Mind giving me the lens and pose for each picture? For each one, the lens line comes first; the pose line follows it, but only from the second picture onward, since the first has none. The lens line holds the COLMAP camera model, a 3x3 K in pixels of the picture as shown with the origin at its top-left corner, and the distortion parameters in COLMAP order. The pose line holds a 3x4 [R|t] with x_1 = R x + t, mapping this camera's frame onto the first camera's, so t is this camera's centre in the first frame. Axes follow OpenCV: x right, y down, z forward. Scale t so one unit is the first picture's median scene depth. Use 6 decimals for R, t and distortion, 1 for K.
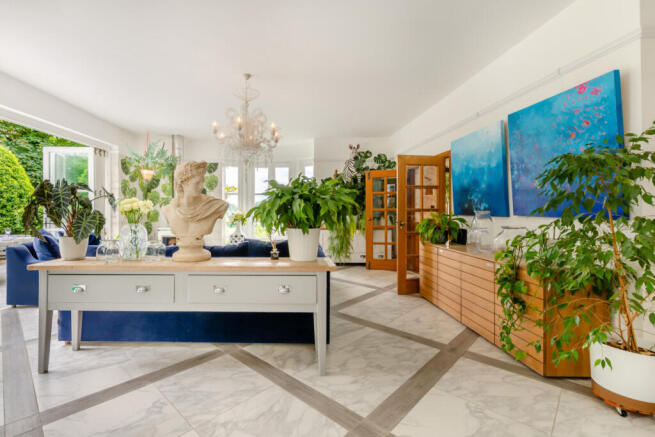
lens RADIAL K [[297.8, 0, 283.3], [0, 297.8, 208.8], [0, 0, 1]] dist [0.001505, 0.000212]
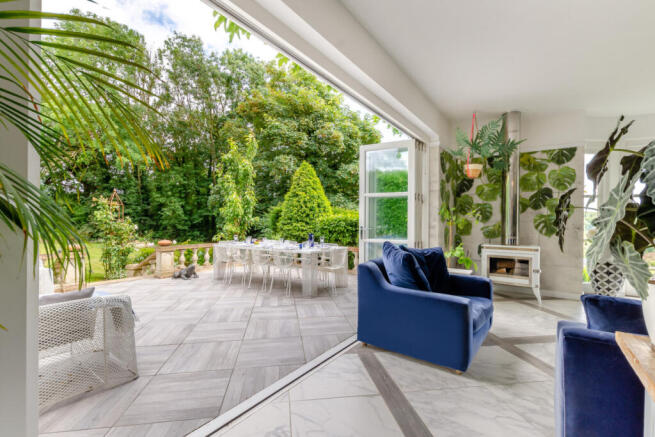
lens RADIAL K [[287.0, 0, 327.5], [0, 287.0, 218.5], [0, 0, 1]] dist [-0.000051, -0.000103]
pose [[0.827829, 0.007533, -0.560930, -0.509271], [-0.011924, 0.999920, -0.004170, 0.013655], [0.560854, 0.010141, 0.827853, 0.306224]]
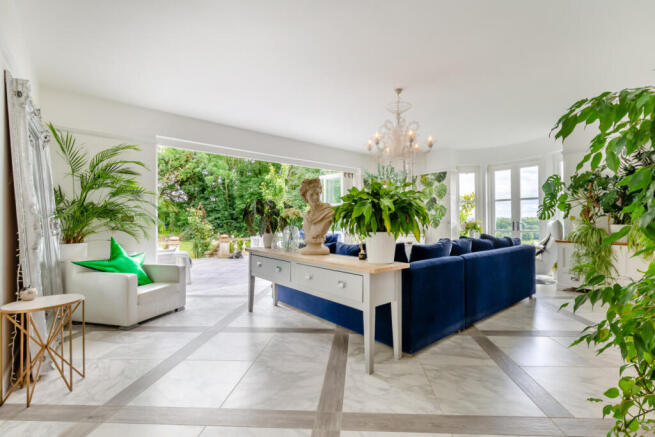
lens RADIAL K [[291.0, 0, 347.8], [0, 291.0, 216.0], [0, 0, 1]] dist [0.000922, -0.000148]
pose [[0.694993, -0.013818, -0.718884, 0.411890], [0.005318, 0.999887, -0.014078, 0.013858], [0.718997, 0.005961, 0.694988, 0.123340]]
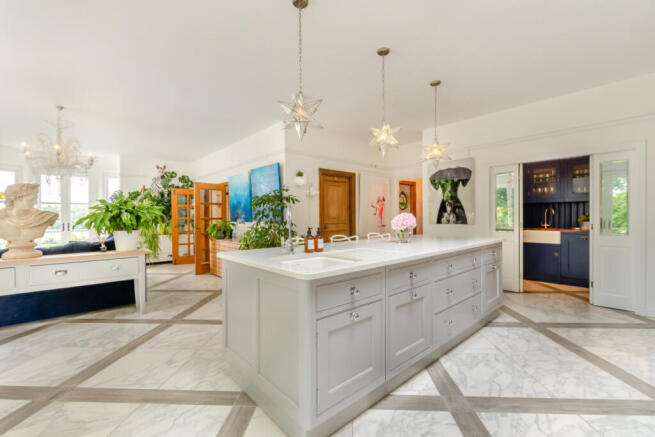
lens RADIAL K [[282.9, 0, 326.7], [0, 282.9, 220.2], [0, 0, 1]] dist [0.002530, 0.000152]
pose [[0.722162, -0.011396, 0.691630, -0.116775], [0.005348, 0.999926, 0.010892, -0.000391], [-0.691703, -0.004167, 0.722170, -0.470126]]
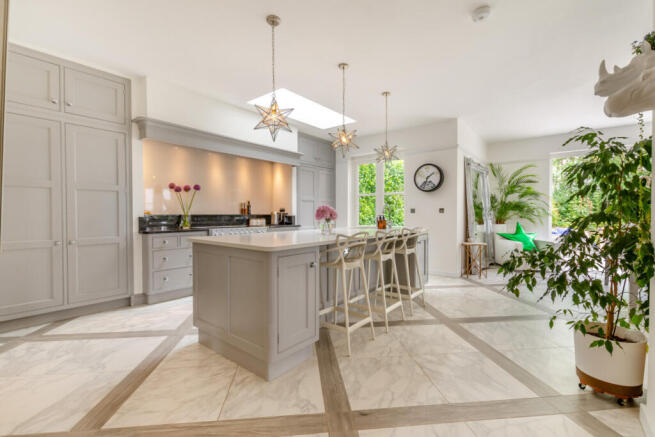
lens RADIAL K [[287.0, 0, 327.5], [0, 287.0, 218.5], [0, 0, 1]] dist [-0.000051, -0.000103]
pose [[-0.608985, 0.019924, -0.792932, 1.076343], [0.003047, 0.999736, 0.022781, 0.008025], [0.793176, 0.011457, -0.608885, 0.347234]]
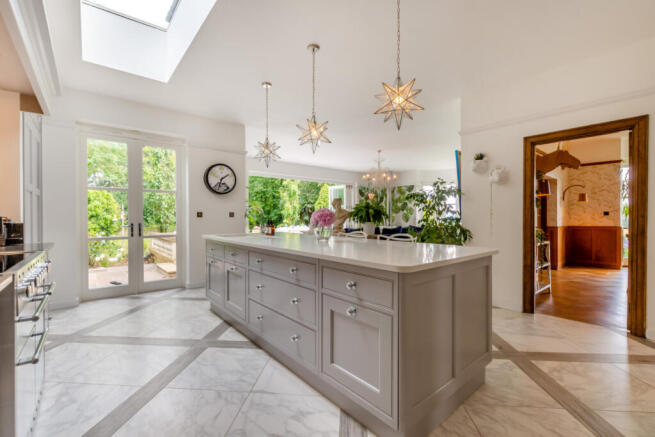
lens RADIAL K [[287.0, 0, 327.5], [0, 287.0, 218.5], [0, 0, 1]] dist [-0.000051, -0.000103]
pose [[0.665768, 0.007389, -0.746122, 0.950236], [-0.000764, 0.999957, 0.009221, 0.007017], [0.746159, -0.005569, 0.665745, -0.510592]]
